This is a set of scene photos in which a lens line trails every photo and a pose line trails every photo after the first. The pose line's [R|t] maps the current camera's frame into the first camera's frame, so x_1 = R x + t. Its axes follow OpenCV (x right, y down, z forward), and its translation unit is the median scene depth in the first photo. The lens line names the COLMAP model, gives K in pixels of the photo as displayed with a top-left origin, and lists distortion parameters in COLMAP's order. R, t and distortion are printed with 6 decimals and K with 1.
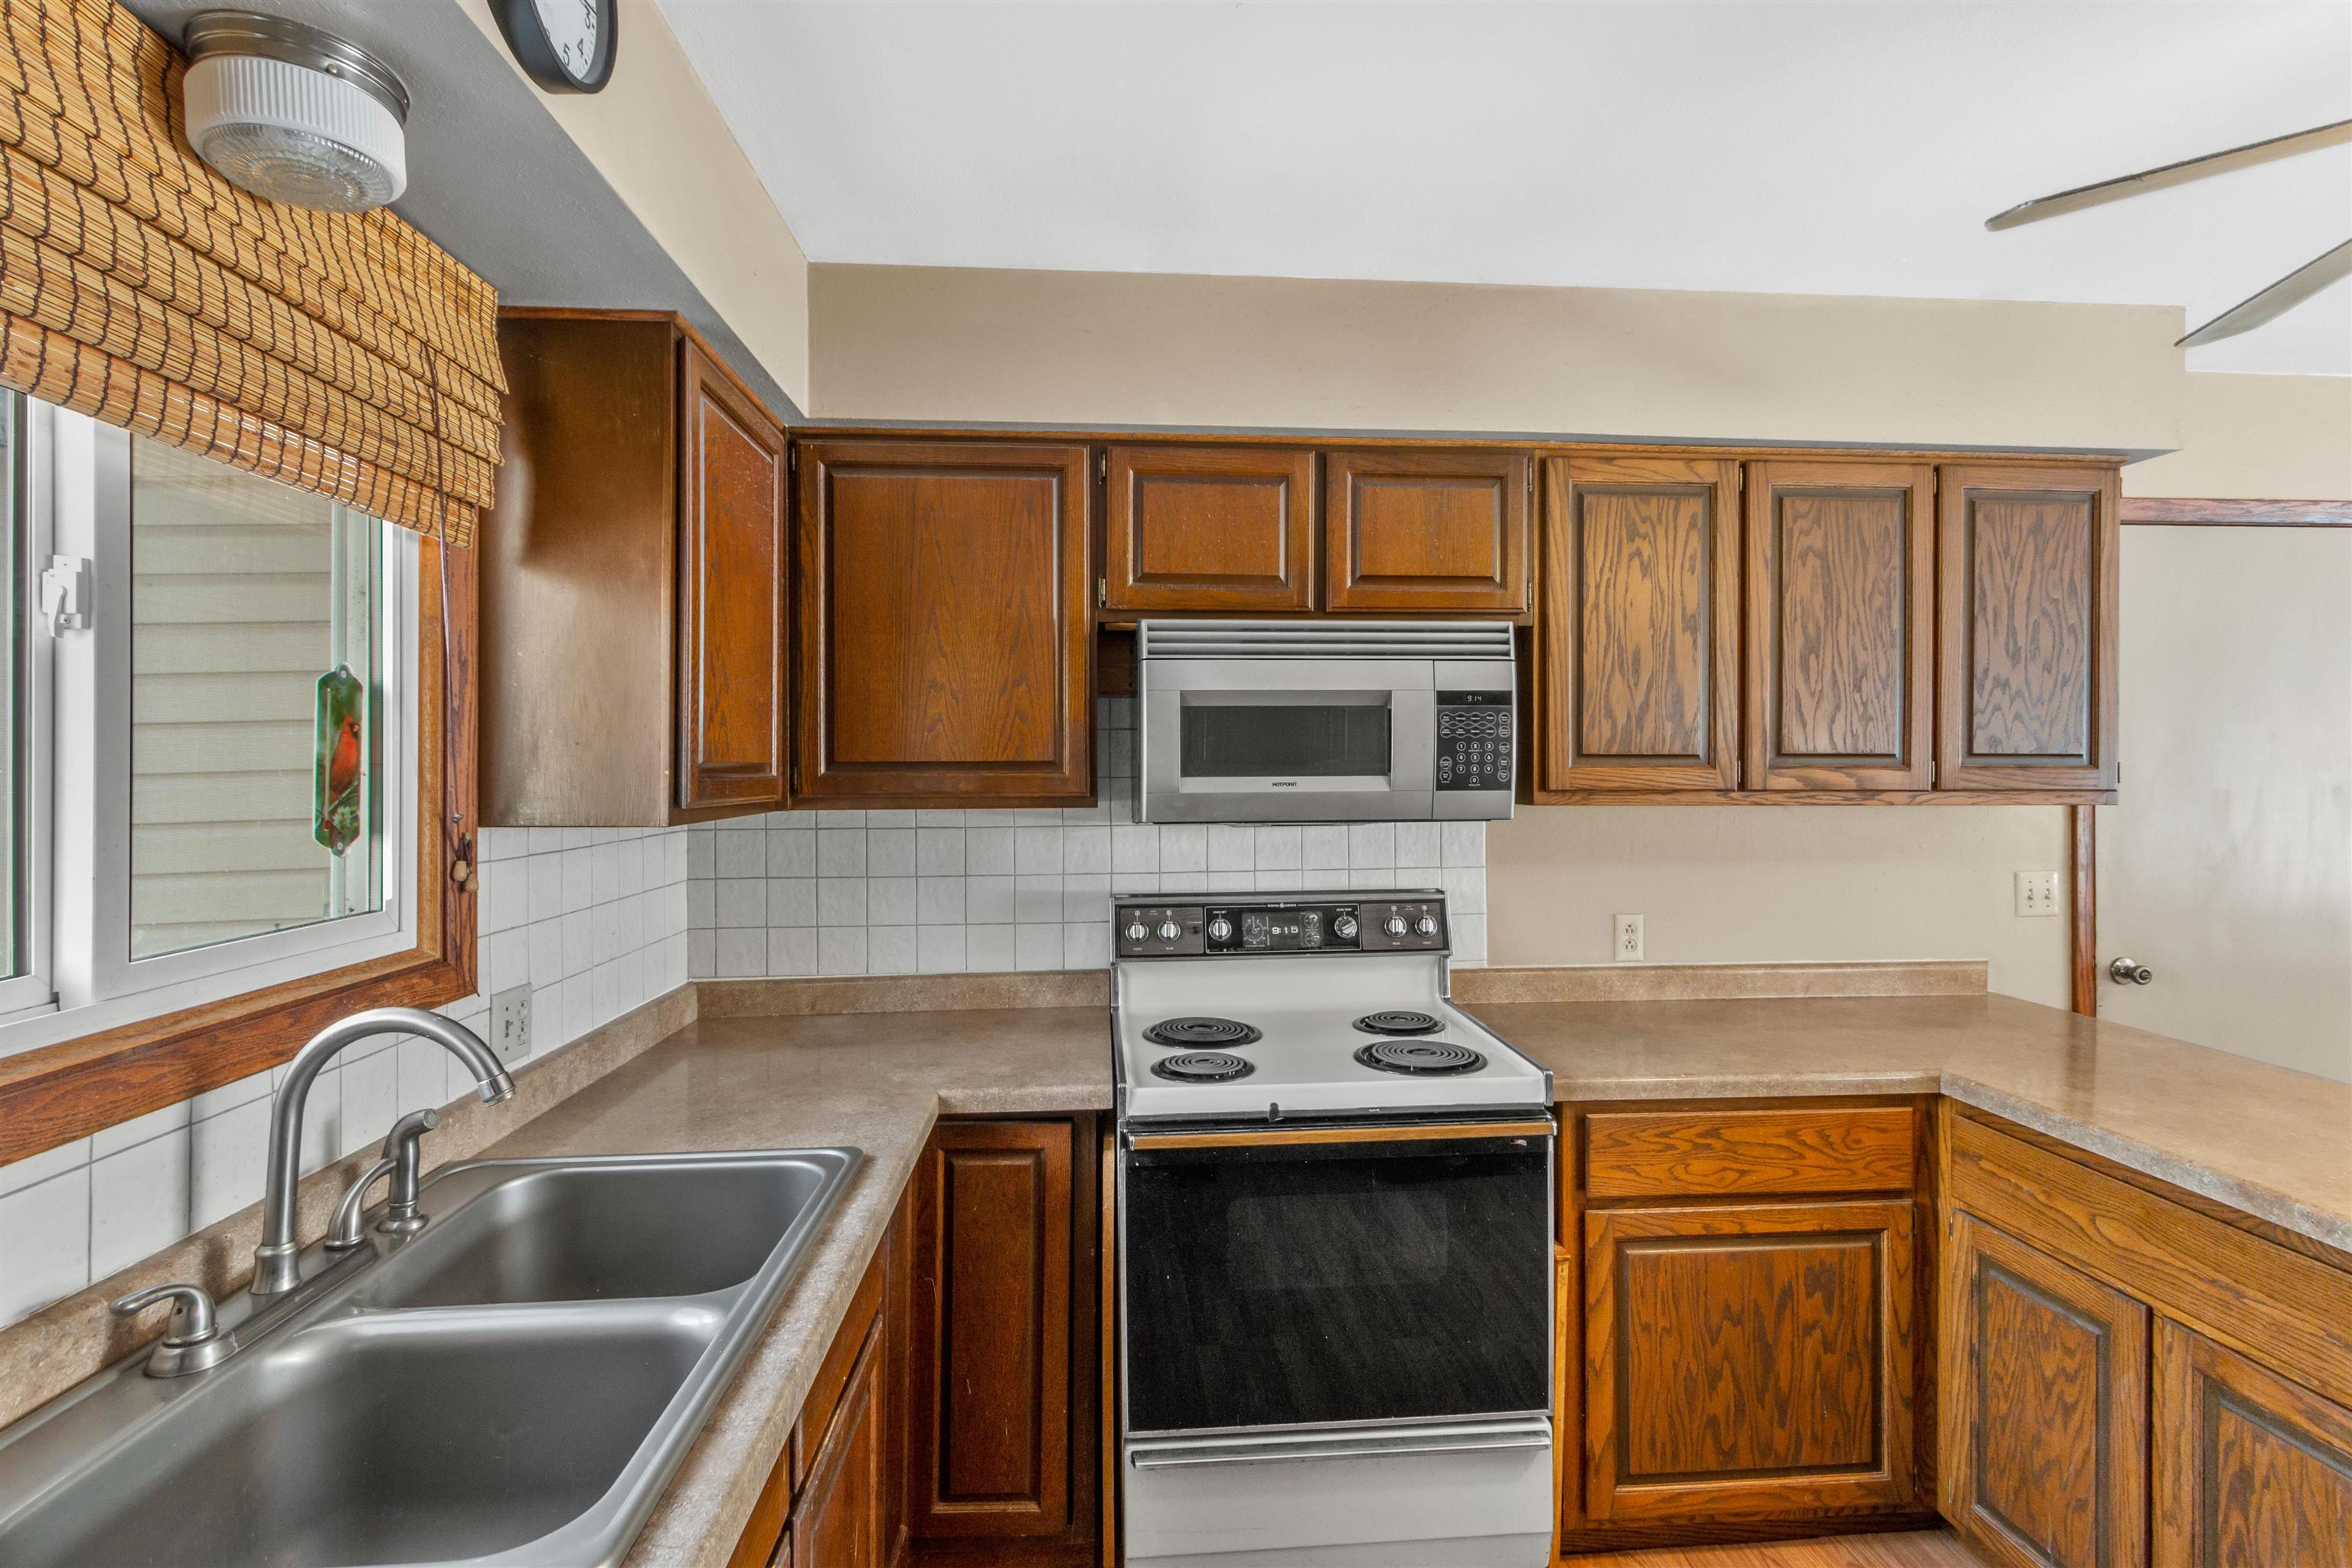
lens RADIAL K [[1097.6, 0, 1183.3], [0, 1097.6, 766.7], [0, 0, 1]] dist [0.003528, 0.000138]
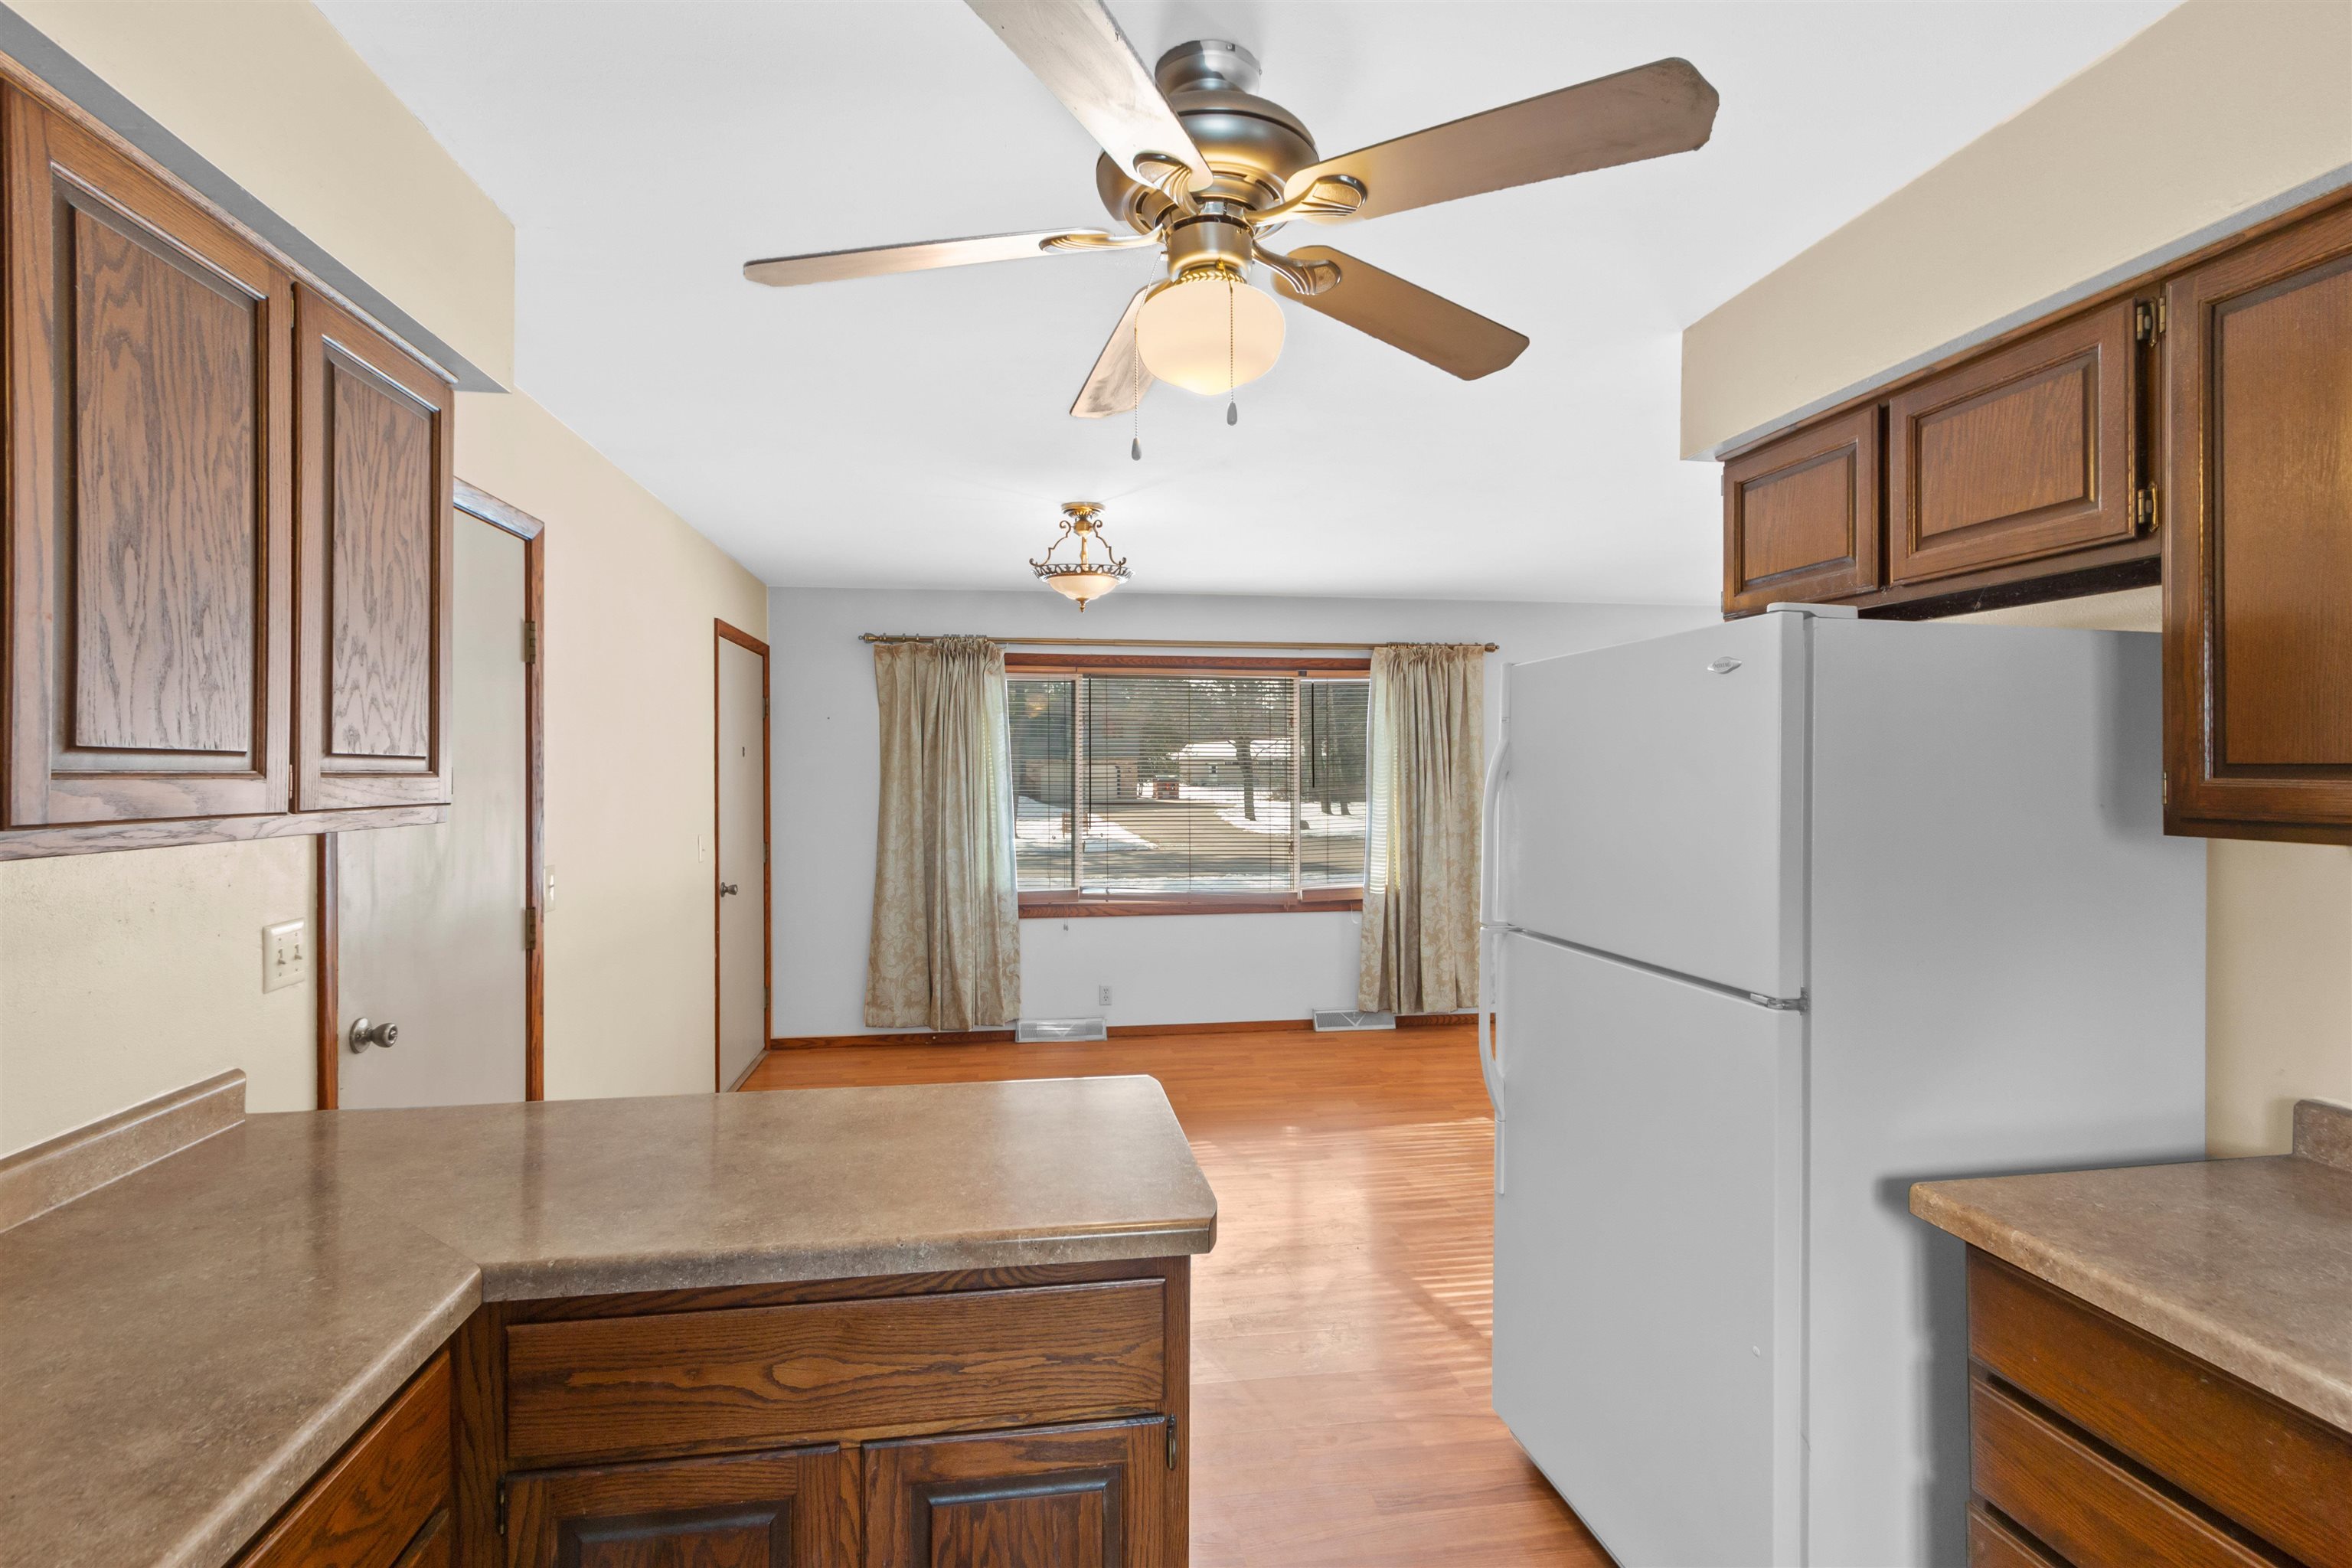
lens RADIAL K [[1097.6, 0, 1181.7], [0, 1097.6, 766.7], [0, 0, 1]] dist [0.003528, 0.000138]
pose [[-0.070520, 0.003186, 0.997505, 0.039232], [0.003147, 0.999991, -0.002971, -0.000390], [-0.997505, 0.002929, -0.070529, 0.555242]]
